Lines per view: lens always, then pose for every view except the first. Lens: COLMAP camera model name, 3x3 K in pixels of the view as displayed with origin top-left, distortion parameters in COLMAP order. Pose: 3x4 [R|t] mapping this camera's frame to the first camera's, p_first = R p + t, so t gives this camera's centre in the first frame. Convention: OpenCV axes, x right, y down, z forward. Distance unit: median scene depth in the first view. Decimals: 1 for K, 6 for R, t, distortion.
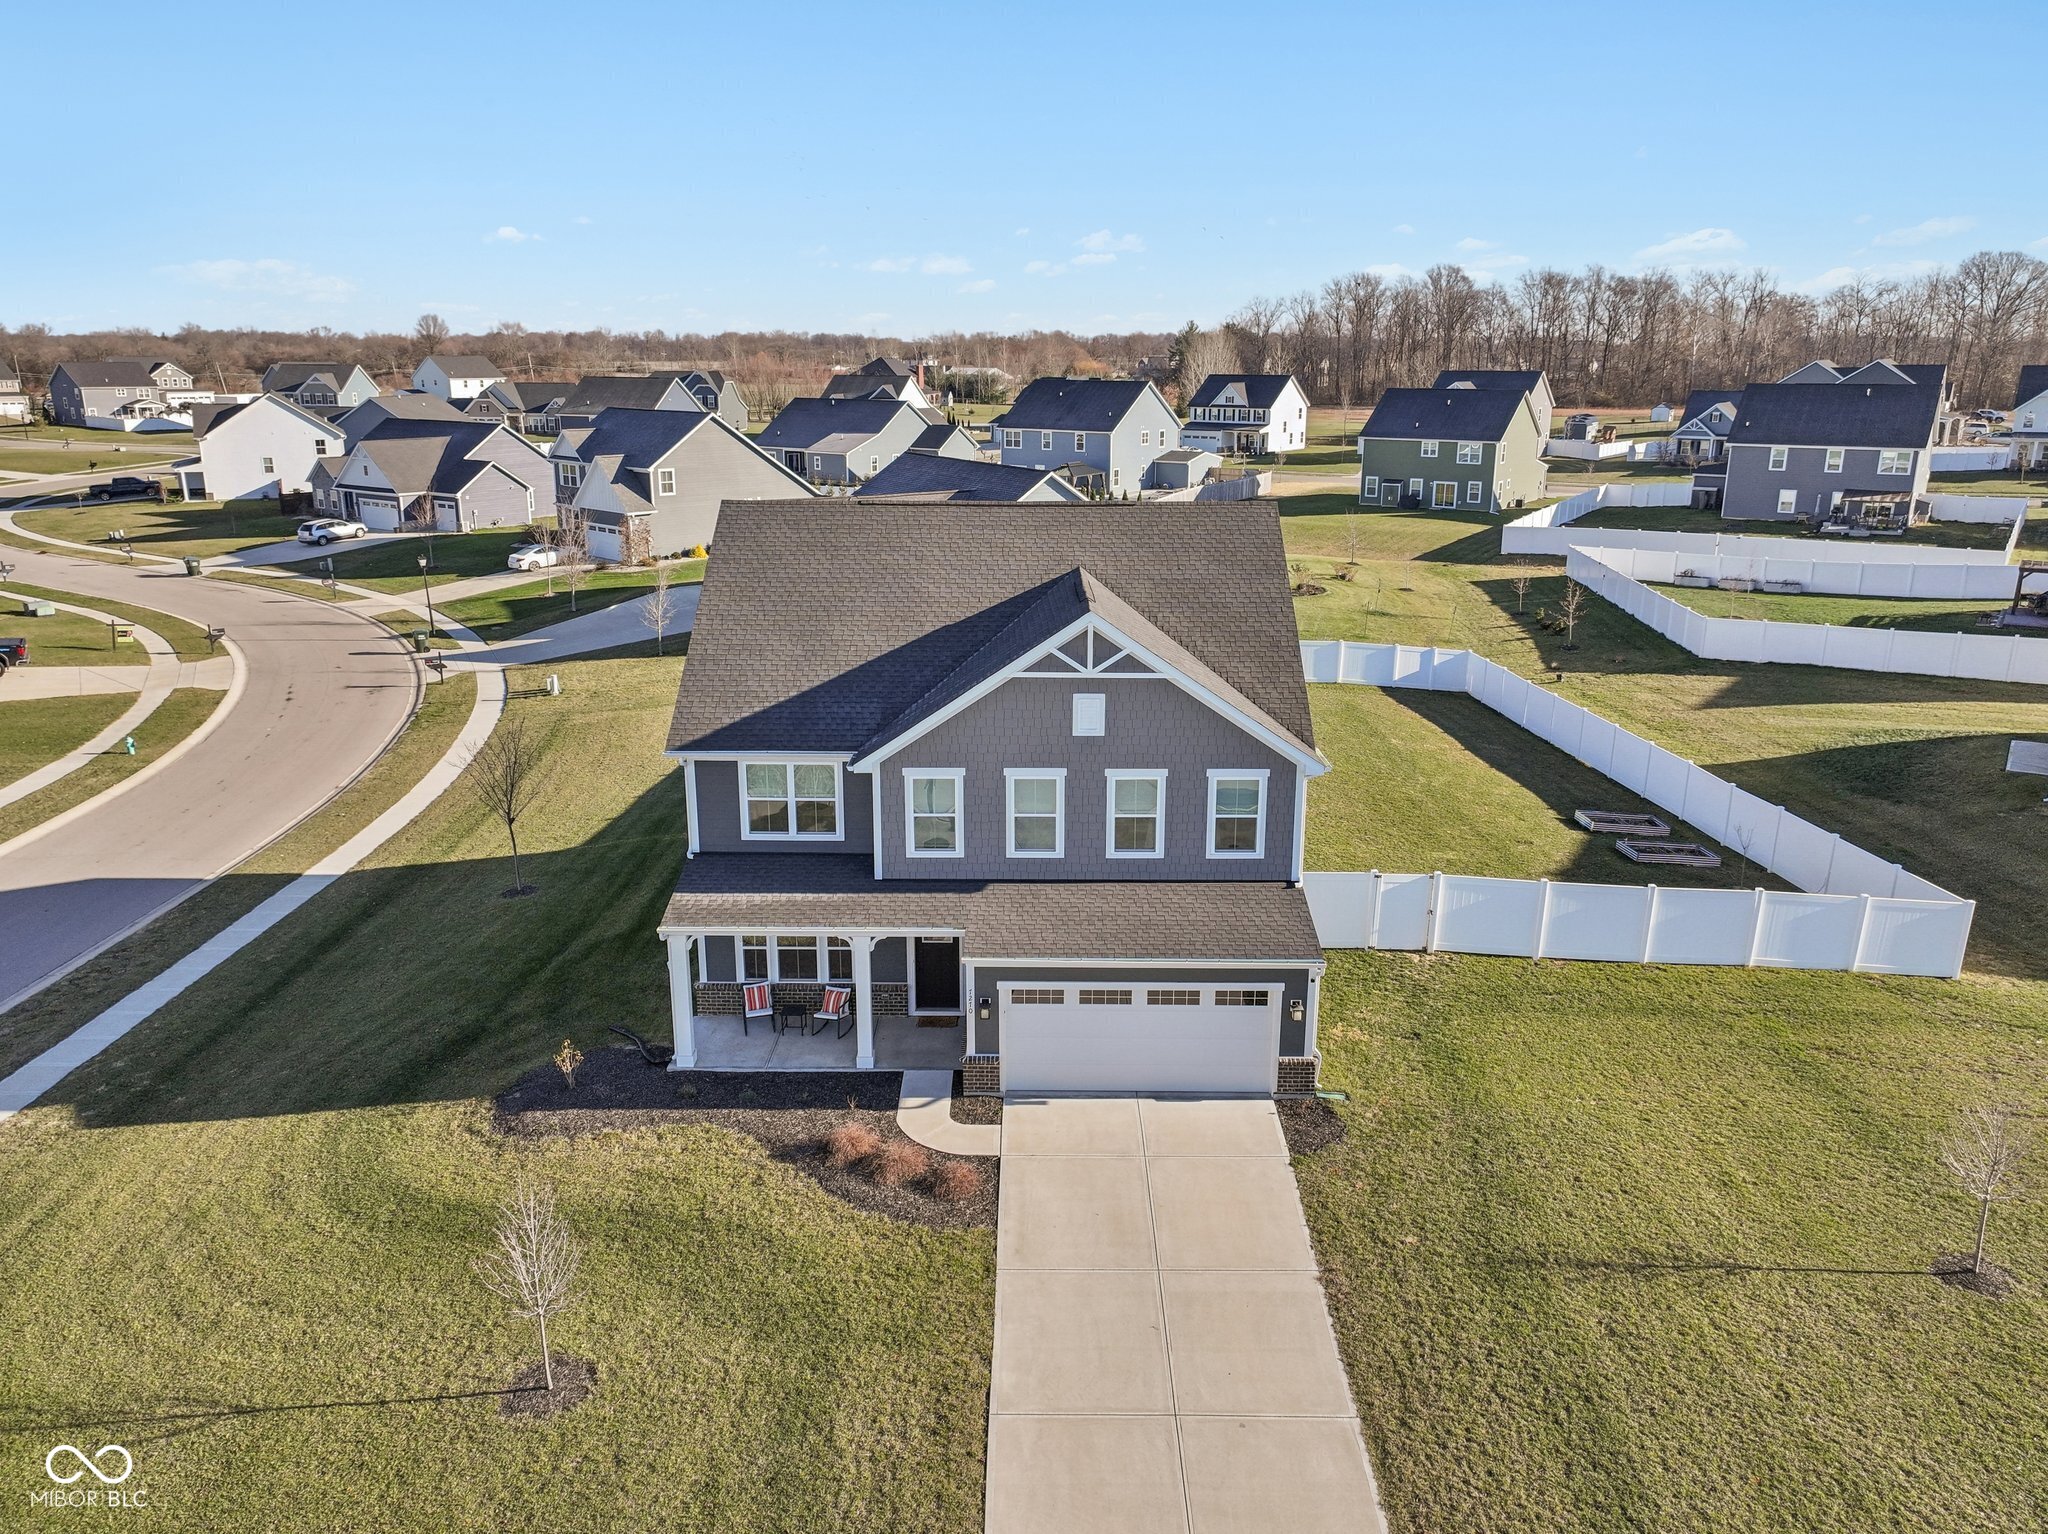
lens RADIAL K [[1456.5, 0, 1021.3], [0, 1456.5, 766.3], [0, 0, 1]] dist [0.008144, 0.022945]
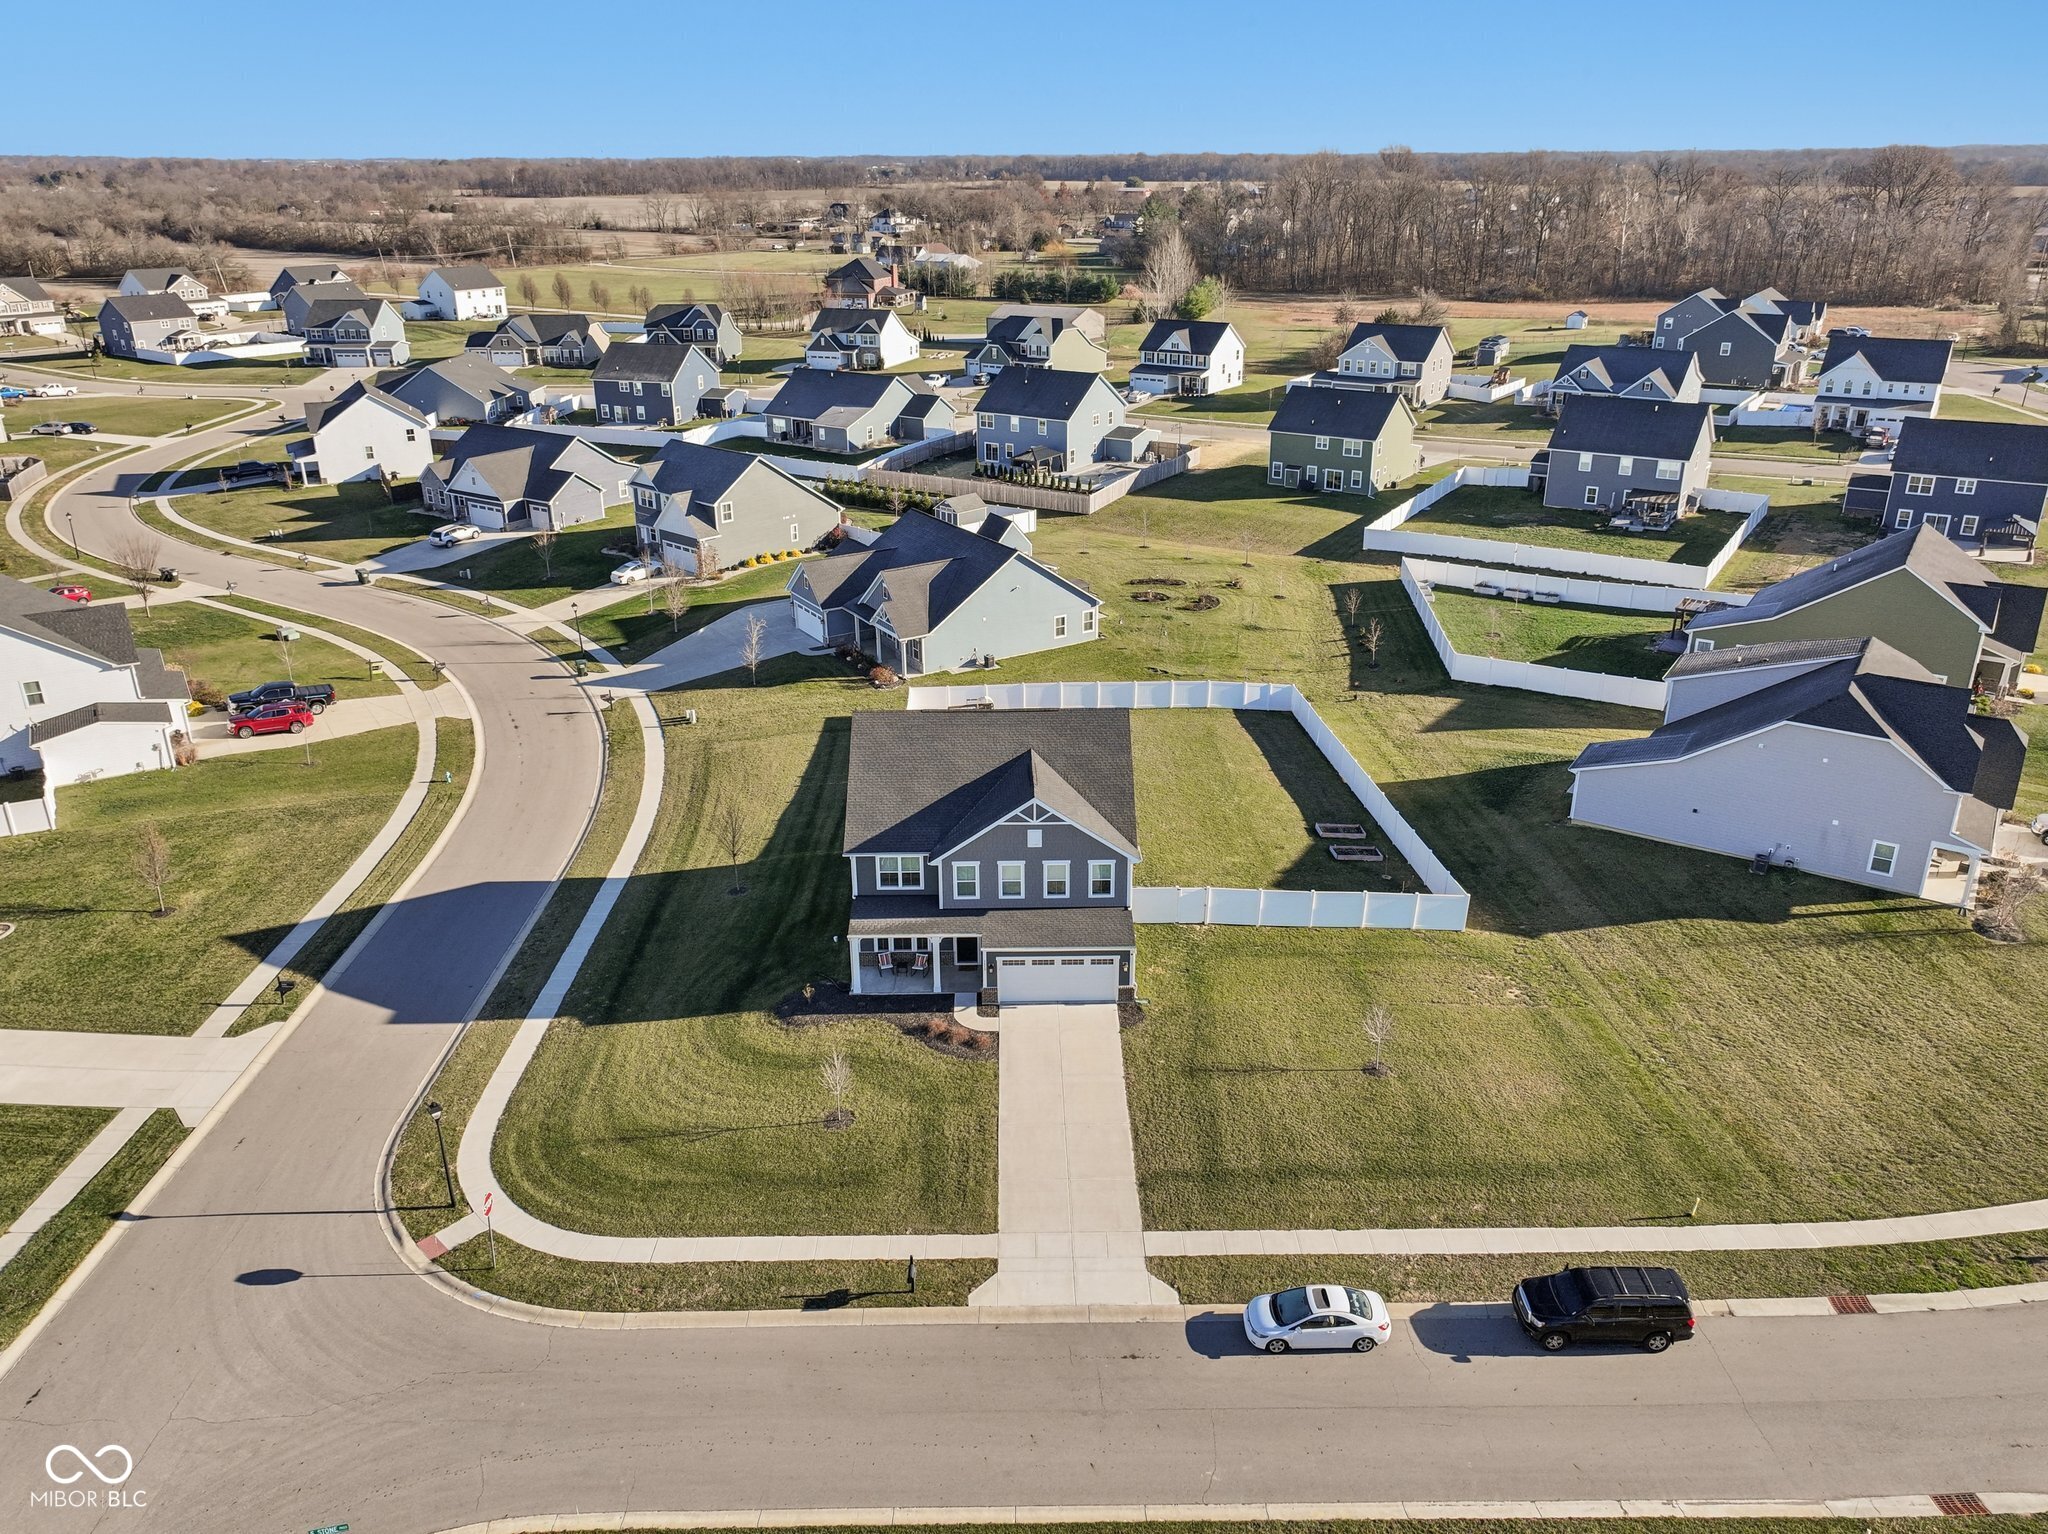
lens RADIAL K [[1462.7, 0, 1018.0], [0, 1462.7, 790.3], [0, 0, 1]] dist [0.007931, 0.003499]
pose [[0.999770, -0.016207, 0.014057, -0.009683], [0.014237, 0.991363, 0.130375, -0.392935], [-0.016048, -0.130144, 0.991365, -1.195633]]
